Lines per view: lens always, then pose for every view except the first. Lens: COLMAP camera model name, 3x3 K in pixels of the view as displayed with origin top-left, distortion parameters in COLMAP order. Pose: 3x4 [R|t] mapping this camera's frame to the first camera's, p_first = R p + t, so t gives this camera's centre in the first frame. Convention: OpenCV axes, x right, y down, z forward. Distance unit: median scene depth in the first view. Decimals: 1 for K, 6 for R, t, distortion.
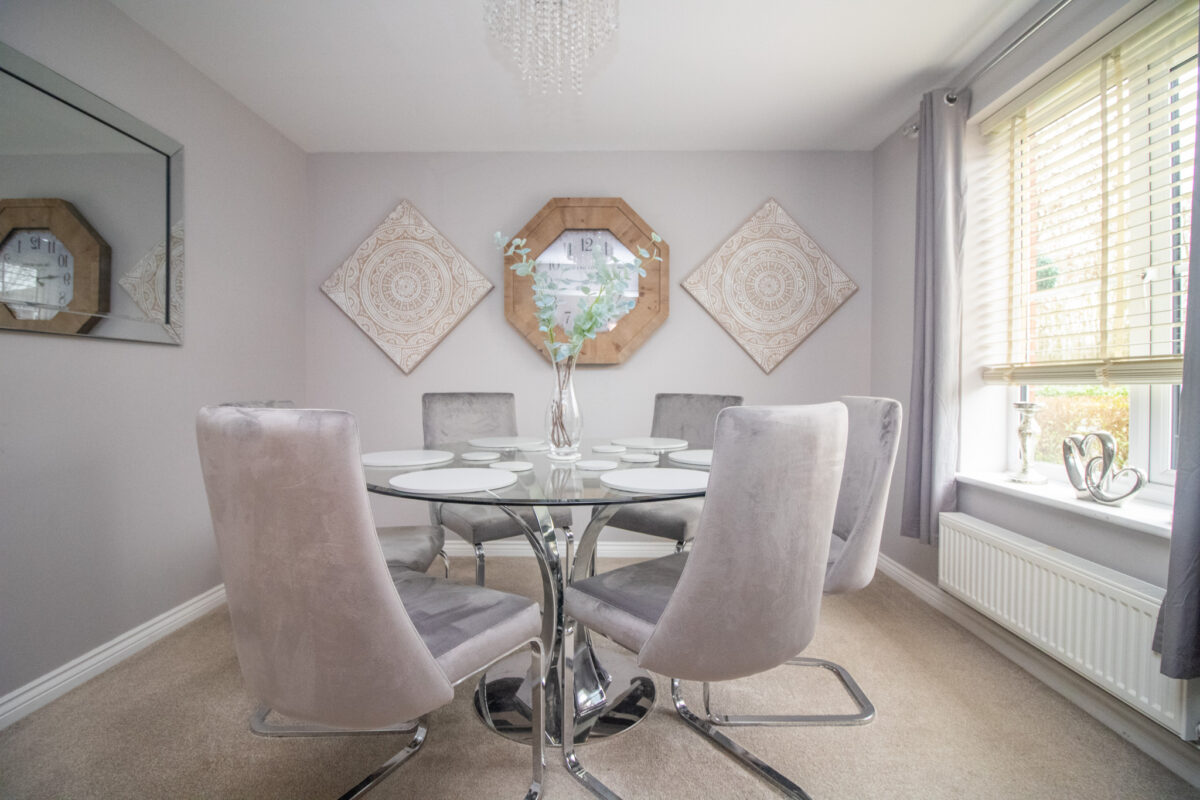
lens RADIAL K [[561.2, 0, 599.0], [0, 561.2, 395.8], [0, 0, 1]] dist [-0.001436, -0.012147]
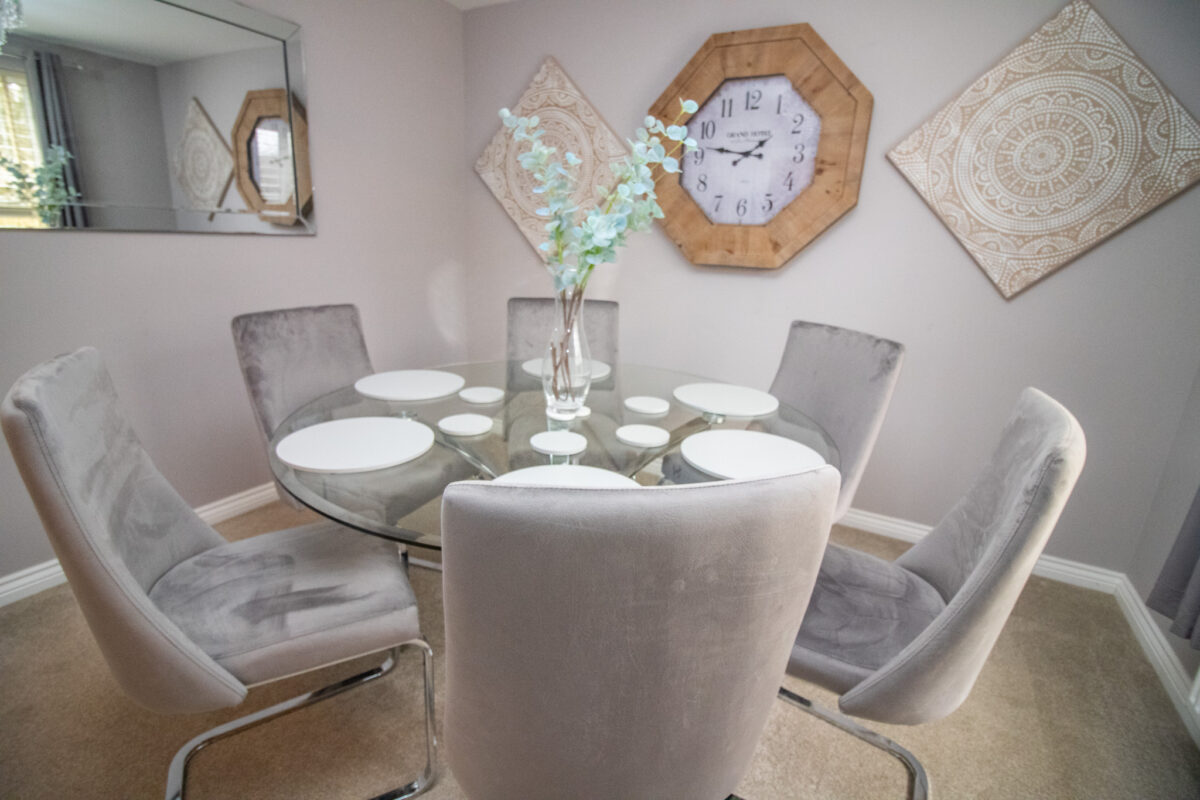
lens RADIAL K [[561.2, 0, 599.0], [0, 561.2, 395.8], [0, 0, 1]] dist [-0.001436, -0.012147]
pose [[0.880049, 0.165892, -0.444965, 0.191614], [-0.055225, 0.966393, 0.251068, -0.068044], [0.471661, -0.196379, 0.859634, 0.198166]]
